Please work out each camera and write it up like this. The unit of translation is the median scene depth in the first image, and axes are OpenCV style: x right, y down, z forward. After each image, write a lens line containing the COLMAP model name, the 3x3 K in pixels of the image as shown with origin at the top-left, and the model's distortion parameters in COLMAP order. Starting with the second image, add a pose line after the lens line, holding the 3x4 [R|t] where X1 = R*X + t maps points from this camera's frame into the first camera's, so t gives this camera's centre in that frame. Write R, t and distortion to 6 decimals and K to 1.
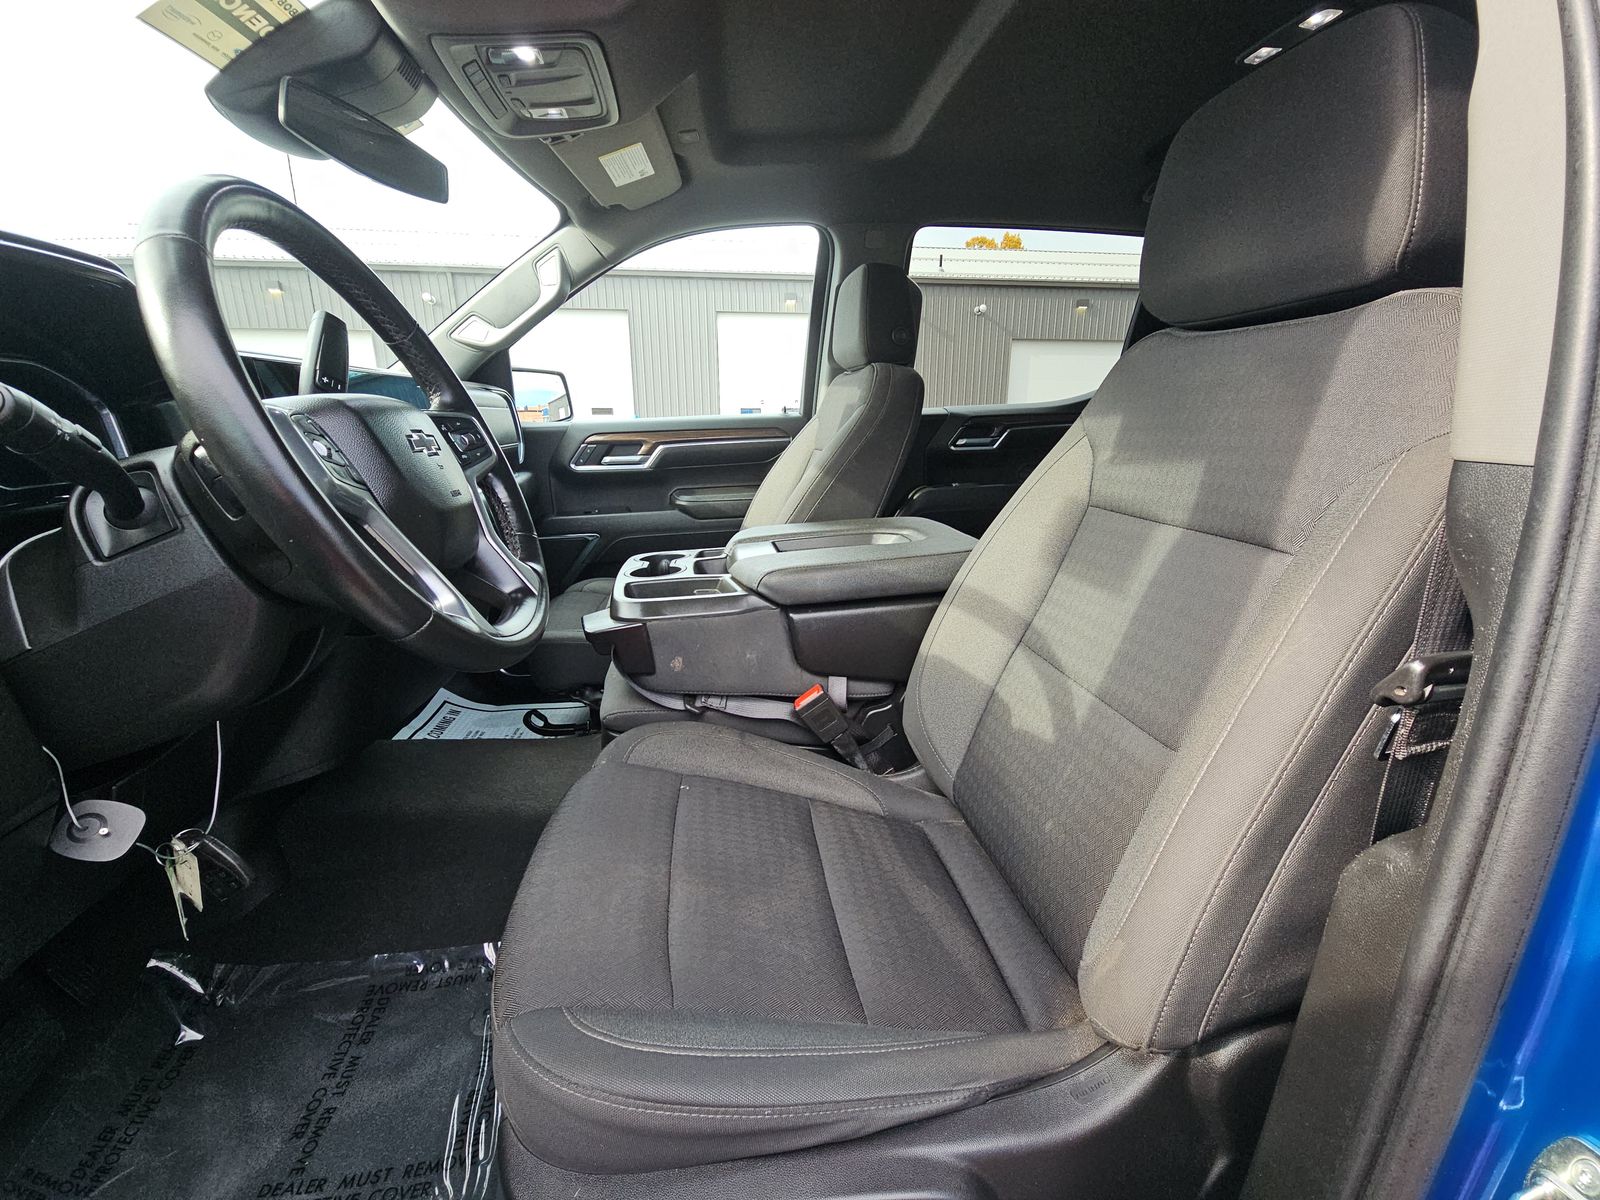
lens RADIAL K [[658.9, 0, 800.0], [0, 658.9, 600.0], [0, 0, 1]] dist [0.000529, -0.010247]
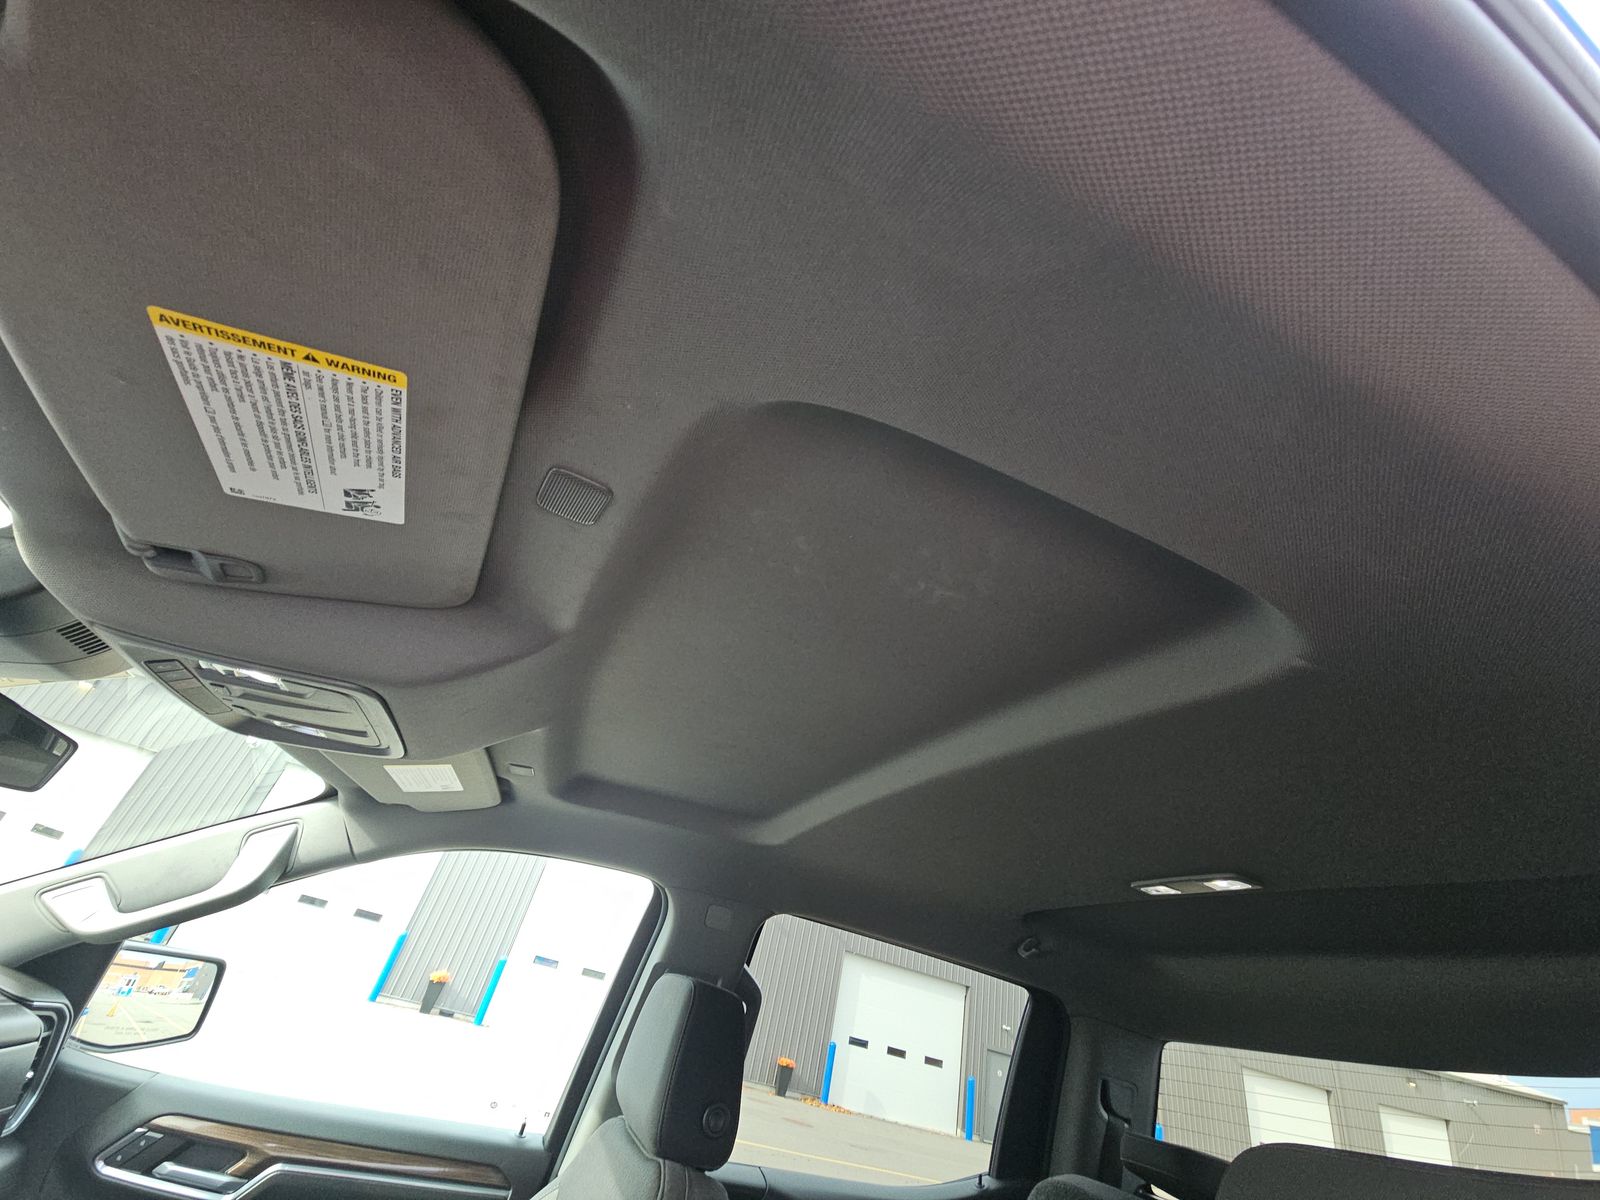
lens RADIAL K [[658.9, 0, 800.0], [0, 658.9, 600.0], [0, 0, 1]] dist [0.000529, -0.010247]
pose [[0.941589, 0.321925, 0.098869, 0.003521], [-0.153944, 0.672573, -0.723842, -0.254026], [-0.299520, 0.666341, 0.682845, 0.169826]]
